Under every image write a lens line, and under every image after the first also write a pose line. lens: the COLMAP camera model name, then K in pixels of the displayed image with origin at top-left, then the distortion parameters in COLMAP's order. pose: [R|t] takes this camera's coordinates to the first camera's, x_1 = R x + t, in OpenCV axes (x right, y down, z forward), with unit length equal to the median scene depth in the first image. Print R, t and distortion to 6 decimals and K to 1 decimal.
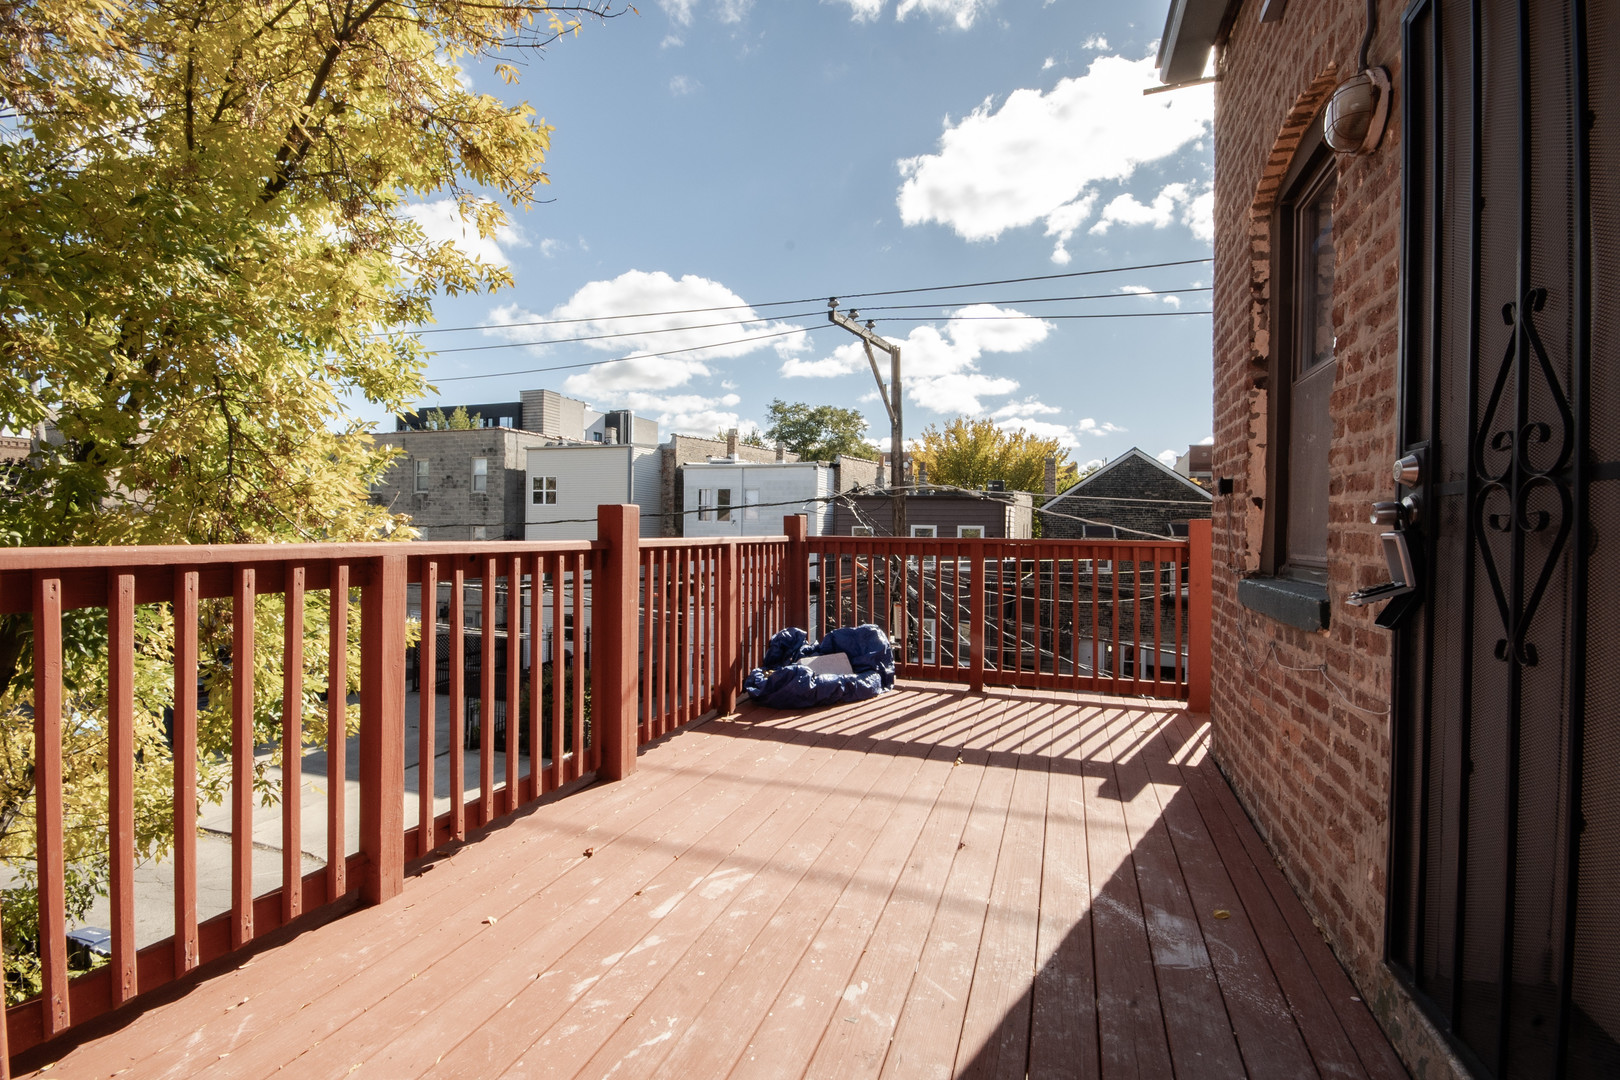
lens RADIAL K [[712.6, 0, 808.3], [0, 712.6, 534.3], [0, 0, 1]] dist [-0.005475, -0.000910]
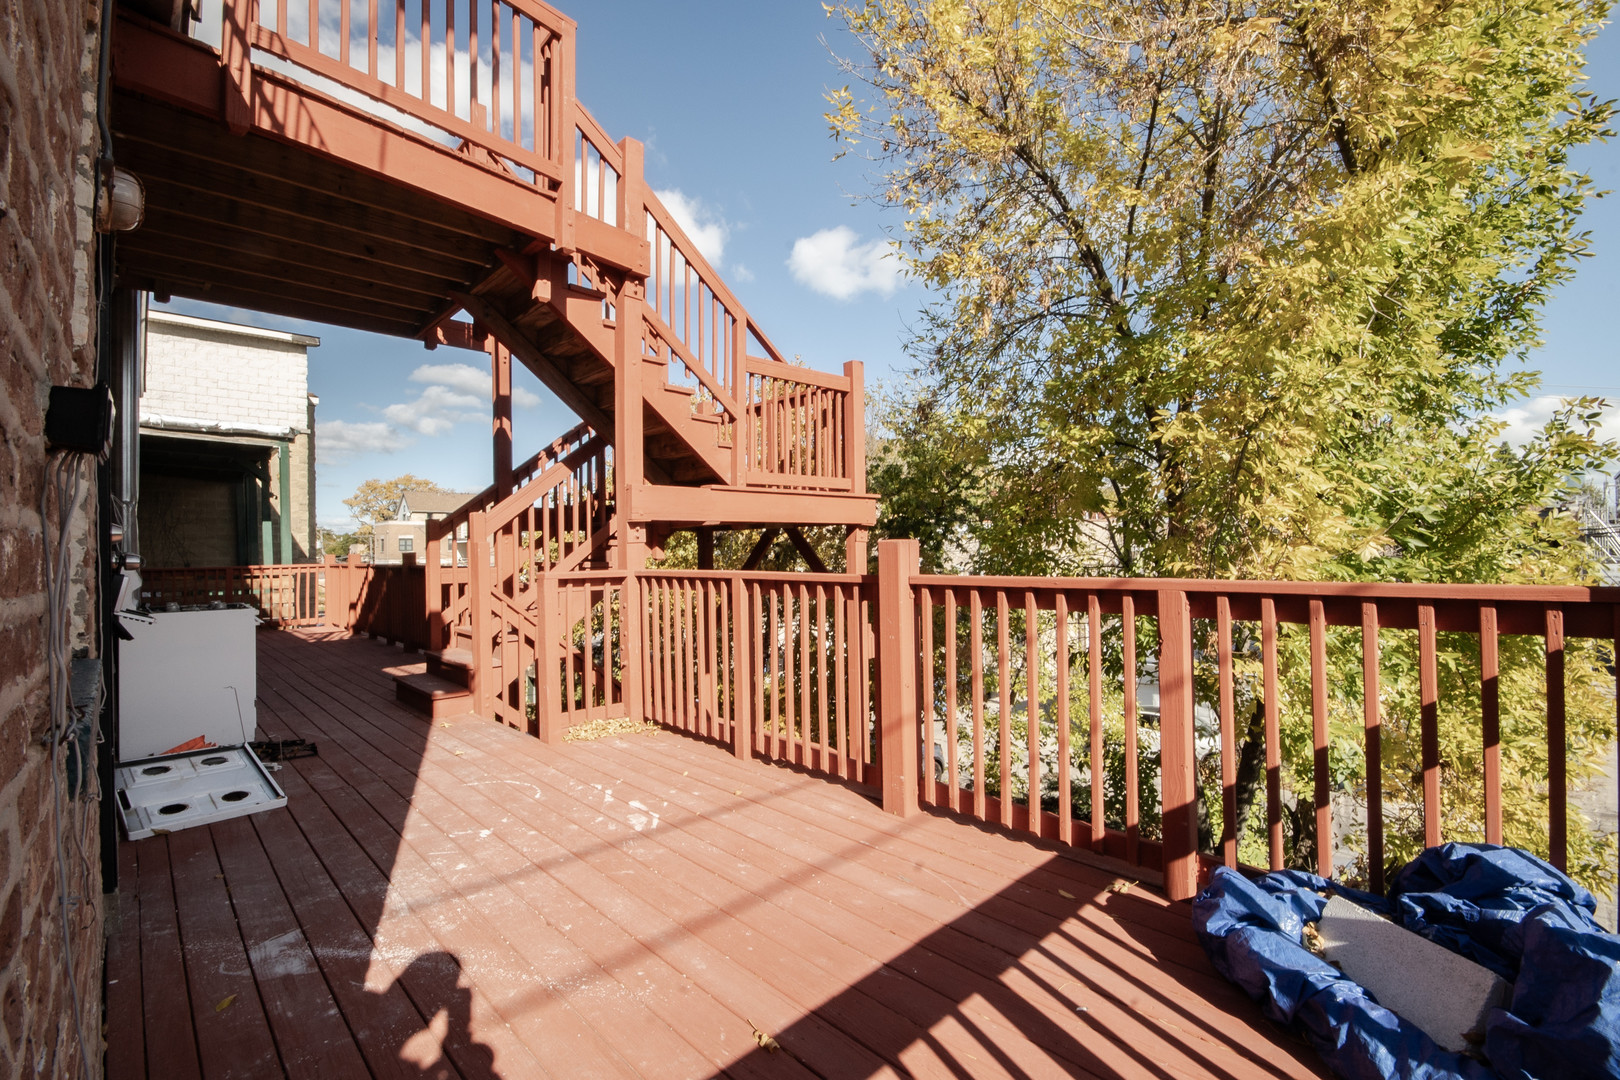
lens RADIAL K [[689.5, 0, 806.1], [0, 689.5, 545.3], [0, 0, 1]] dist [-0.000374, -0.000141]
pose [[-0.430225, -0.019400, -0.902513, 0.766117], [-0.001121, 0.999780, -0.020957, -0.019792], [0.902721, -0.008005, -0.430152, 1.473584]]
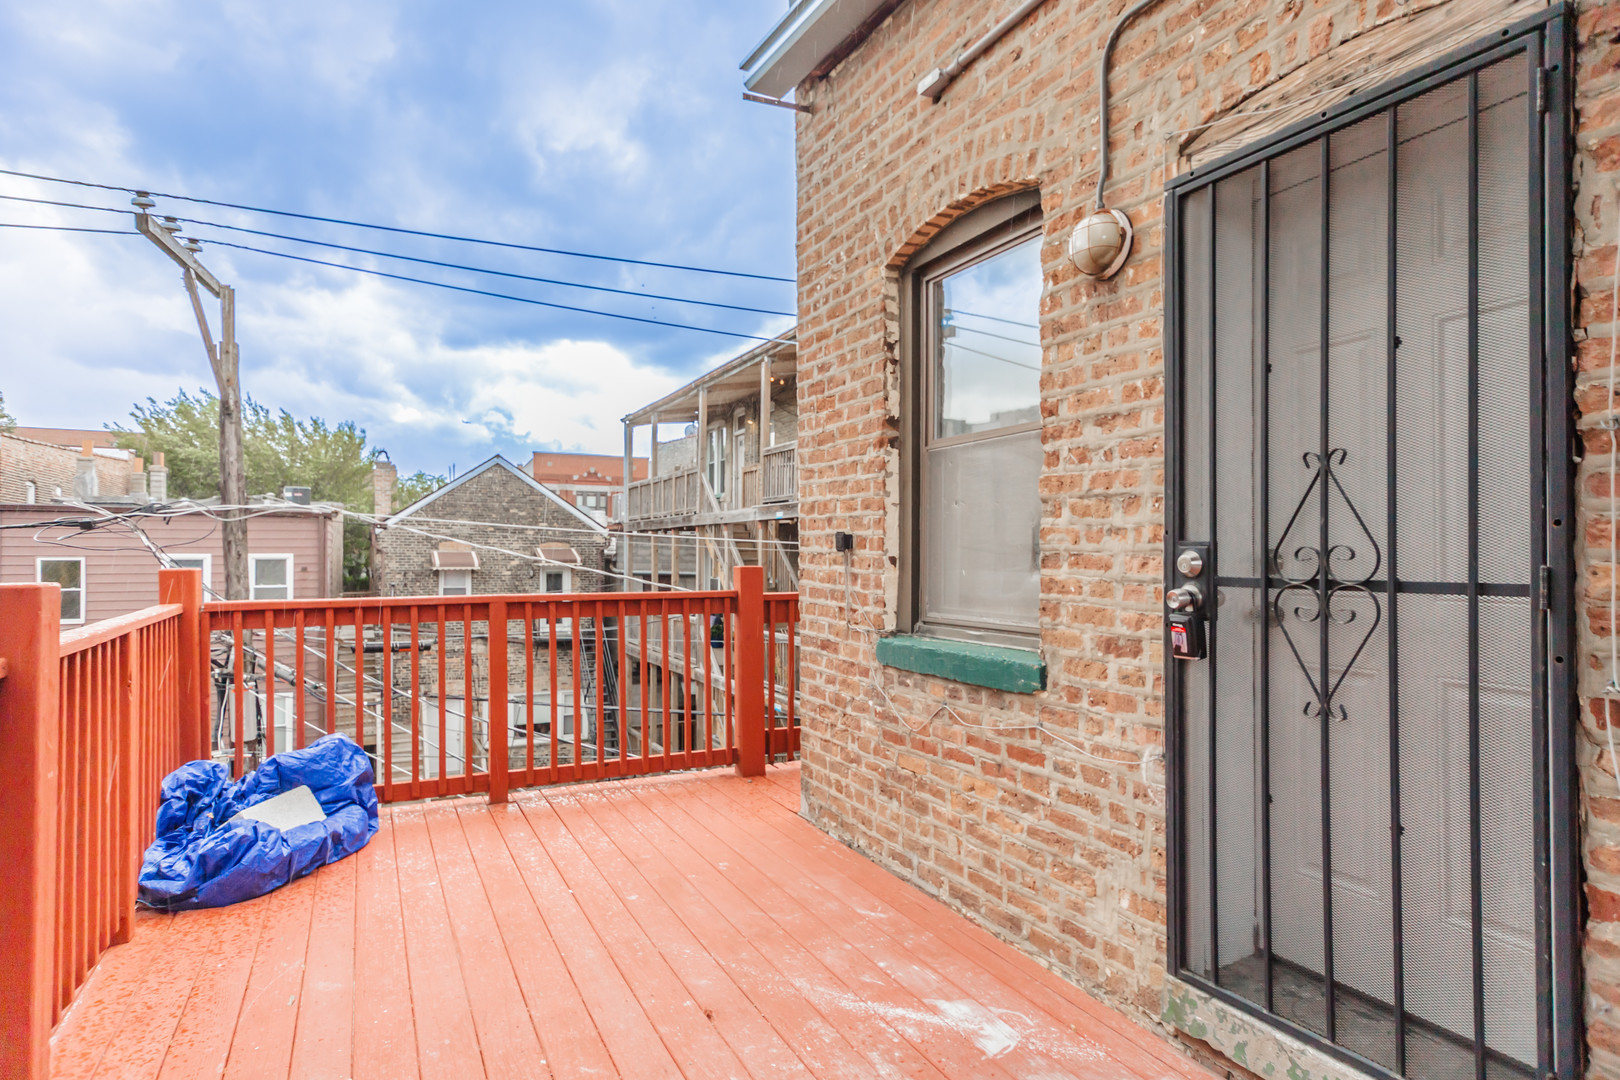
lens RADIAL K [[909.3, 0, 812.0], [0, 909.3, 544.1], [0, 0, 1]] dist [0.000052, 0.000020]
pose [[0.696910, -0.003897, 0.717148, -0.369851], [0.013862, 0.999872, -0.008037, -0.060115], [-0.717025, 0.015542, 0.696874, 0.186985]]
